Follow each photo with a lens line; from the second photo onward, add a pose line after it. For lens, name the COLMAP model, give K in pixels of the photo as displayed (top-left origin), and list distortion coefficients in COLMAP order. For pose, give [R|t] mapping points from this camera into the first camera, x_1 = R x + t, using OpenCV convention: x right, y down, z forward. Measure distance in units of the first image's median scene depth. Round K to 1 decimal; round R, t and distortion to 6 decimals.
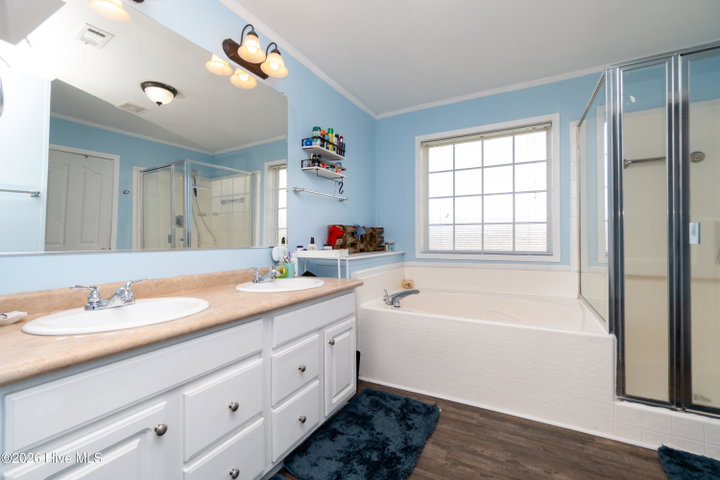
lens RADIAL K [[308.2, 0, 357.2], [0, 308.2, 238.8], [0, 0, 1]] dist [-0.006906, 0.002133]
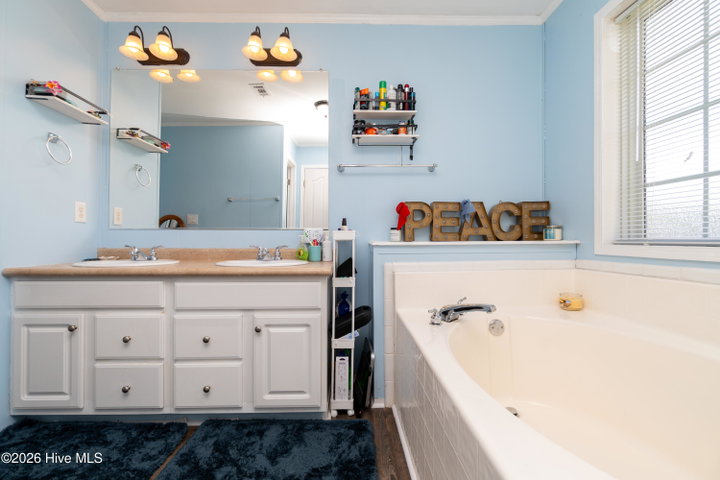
lens RADIAL K [[308.2, 0, 357.6], [0, 308.2, 238.7], [0, 0, 1]] dist [-0.006906, 0.002133]
pose [[0.502080, -0.003190, -0.864815, 0.489583], [0.002141, 0.999995, -0.002446, 0.043548], [0.864818, -0.000623, 0.502084, 0.464060]]
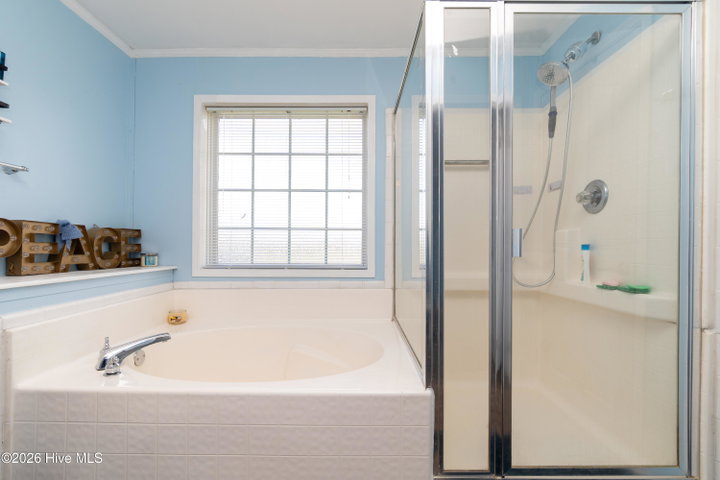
lens RADIAL K [[308.2, 0, 356.3], [0, 308.2, 250.6], [0, 0, 1]] dist [-0.006906, 0.002133]
pose [[0.880041, 0.006108, 0.474858, 0.209467], [-0.008346, 0.999962, 0.002606, 0.001856], [-0.474824, -0.006257, 0.880058, 0.276745]]
